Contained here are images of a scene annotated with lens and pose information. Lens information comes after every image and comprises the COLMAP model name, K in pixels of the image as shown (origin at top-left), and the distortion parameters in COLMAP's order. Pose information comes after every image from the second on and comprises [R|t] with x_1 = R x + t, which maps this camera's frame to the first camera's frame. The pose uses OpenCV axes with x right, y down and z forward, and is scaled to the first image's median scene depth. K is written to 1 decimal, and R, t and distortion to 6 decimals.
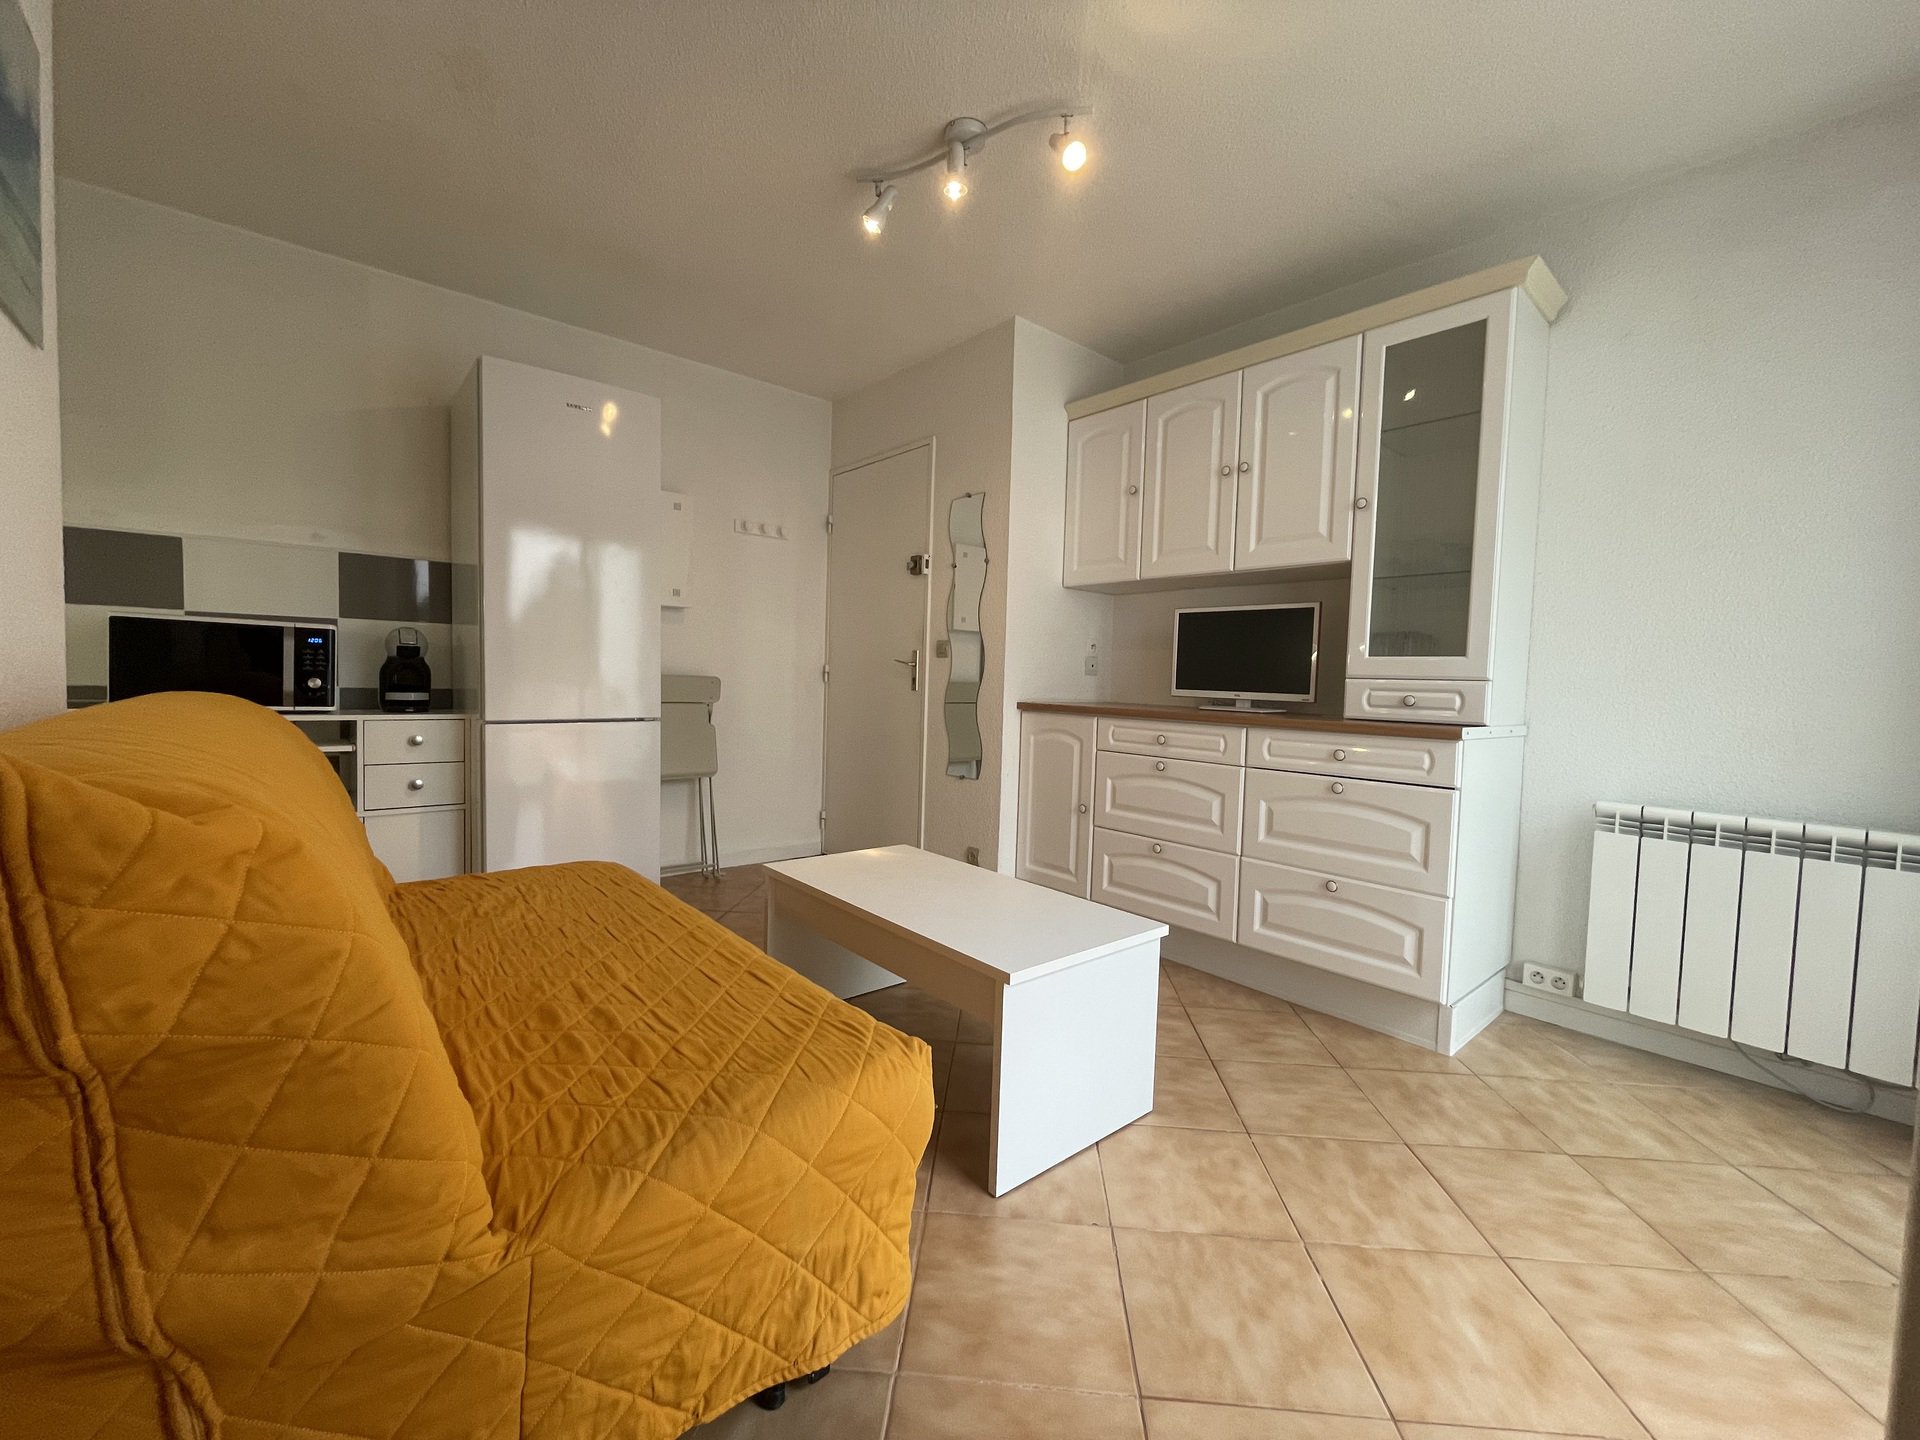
lens RADIAL K [[779.8, 0, 961.6], [0, 779.8, 714.8], [0, 0, 1]] dist [-0.001265, -0.000737]
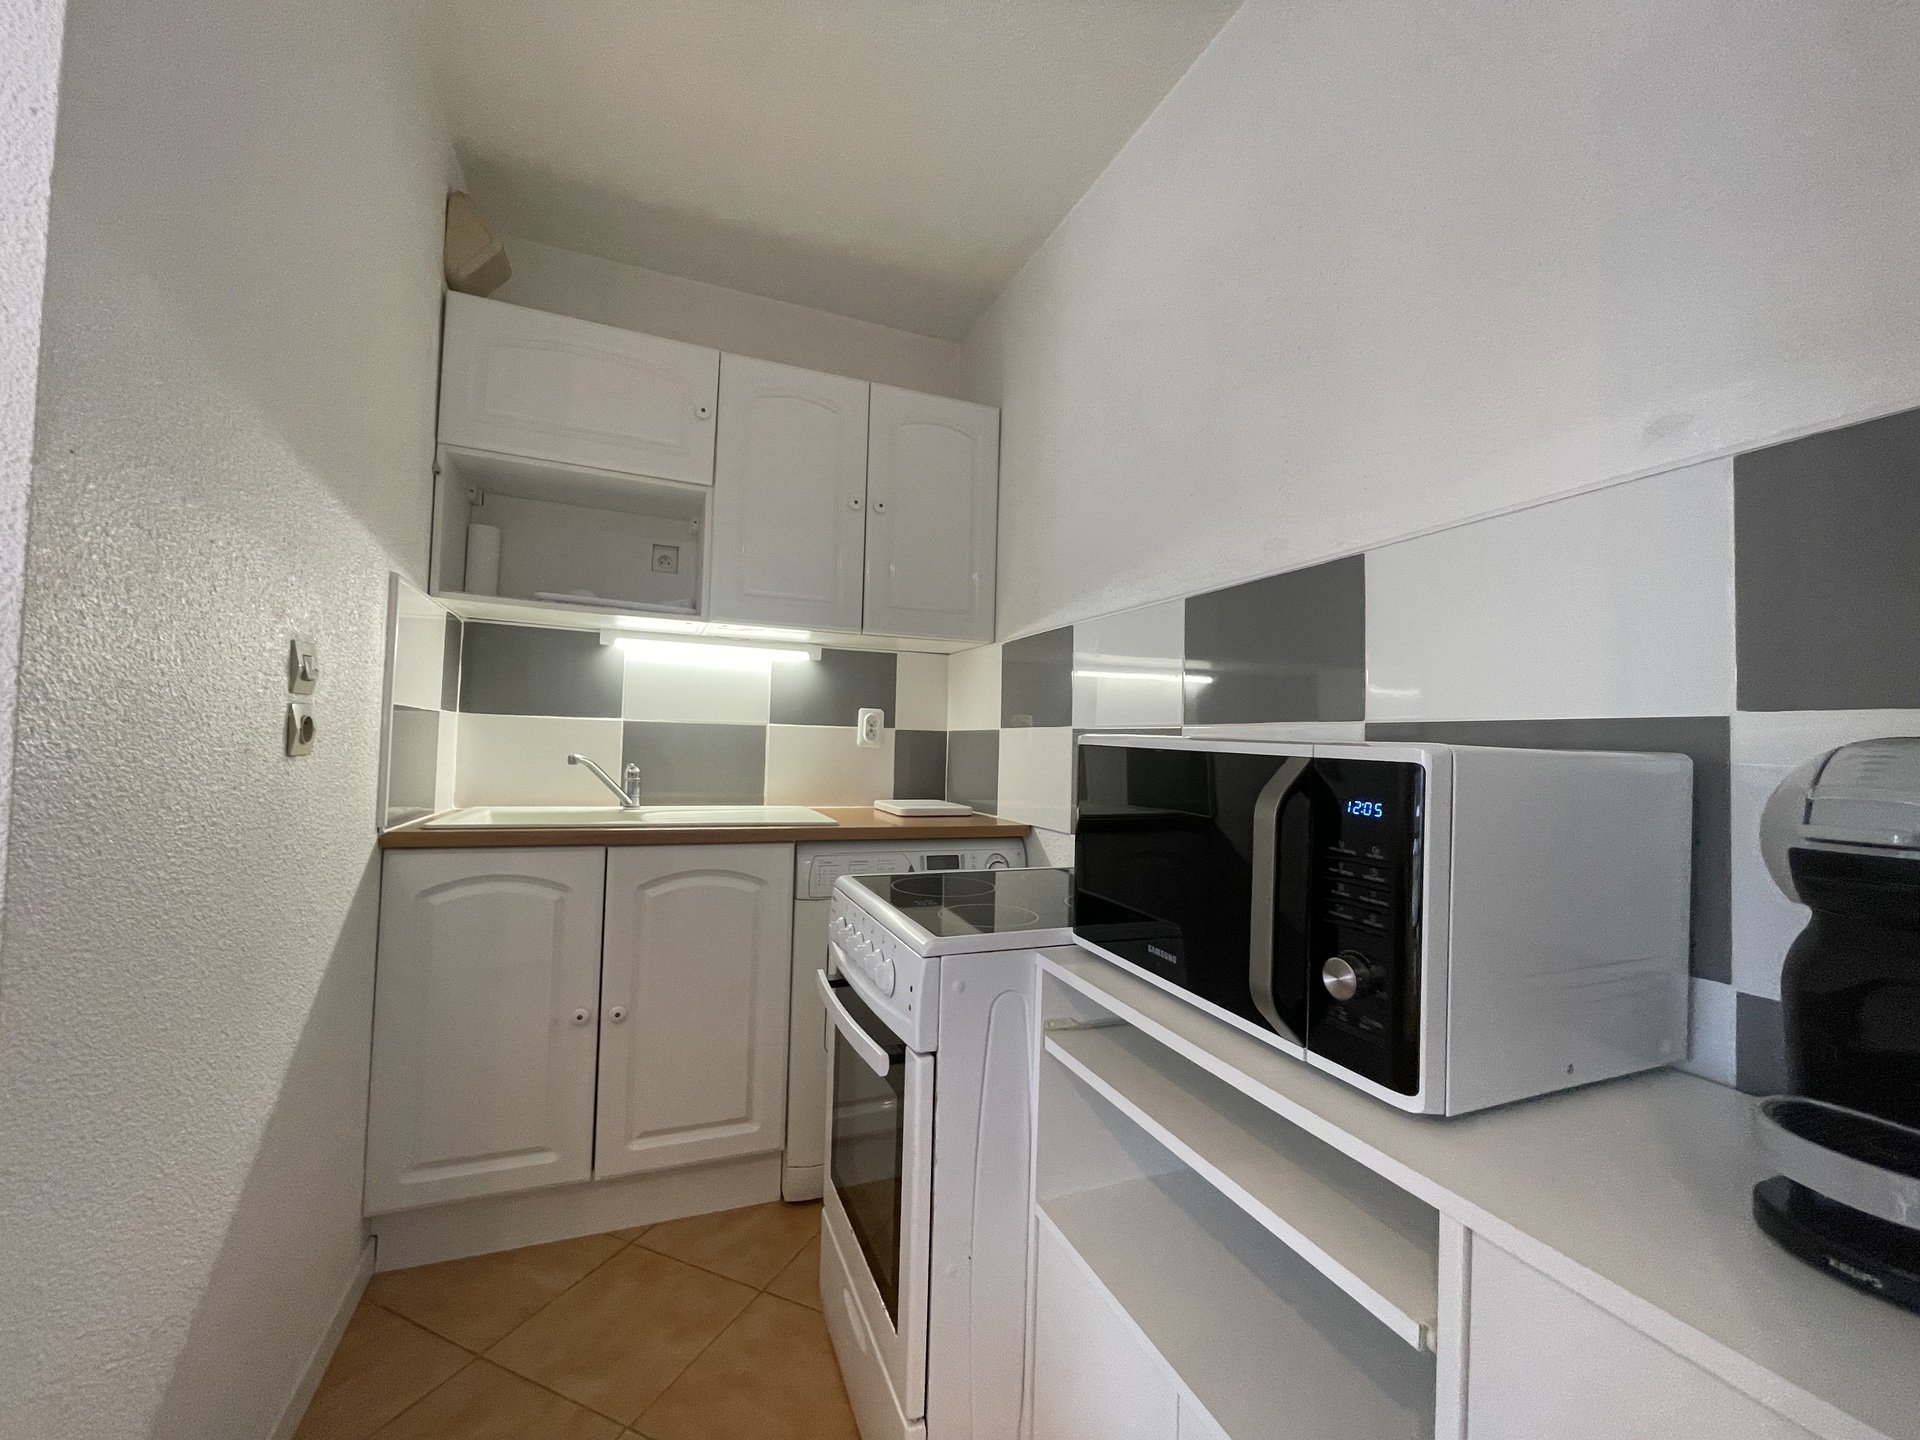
lens RADIAL K [[779.8, 0, 961.6], [0, 779.8, 714.8], [0, 0, 1]] dist [-0.001265, -0.000737]
pose [[-0.317313, -0.076755, -0.945210, -0.547625], [-0.088151, 0.994791, -0.051189, -0.100521], [0.944215, 0.067078, -0.322426, 0.955873]]
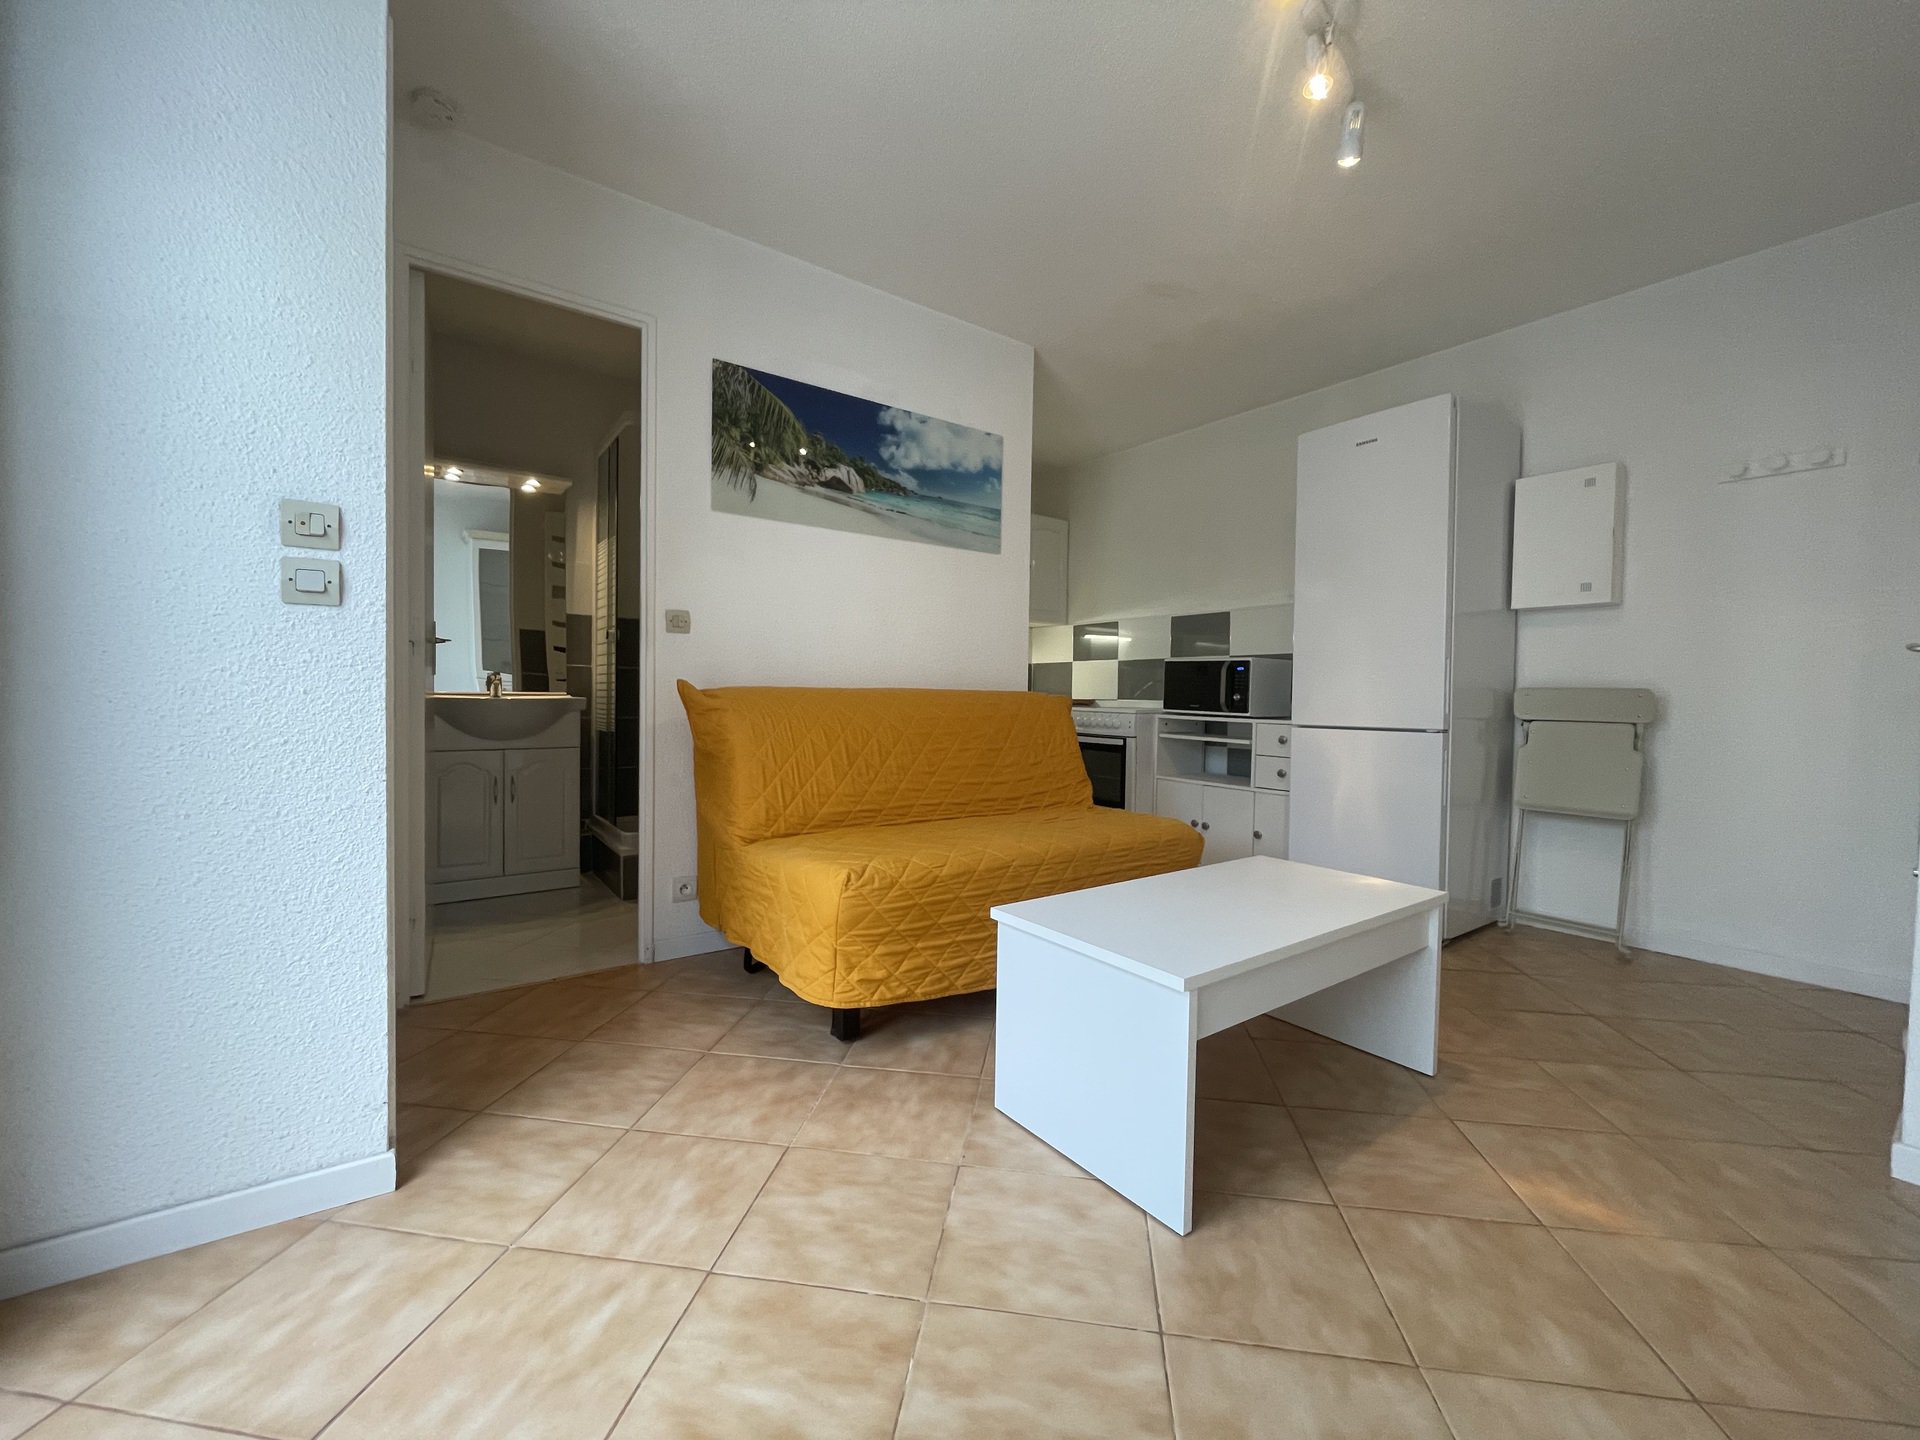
lens RADIAL K [[779.8, 0, 961.6], [0, 779.8, 714.8], [0, 0, 1]] dist [-0.001265, -0.000737]
pose [[-0.073161, -0.005726, -0.997304, 0.697855], [-0.066312, 0.997799, -0.000864, 0.029714], [0.995113, 0.066070, -0.073380, 0.583778]]
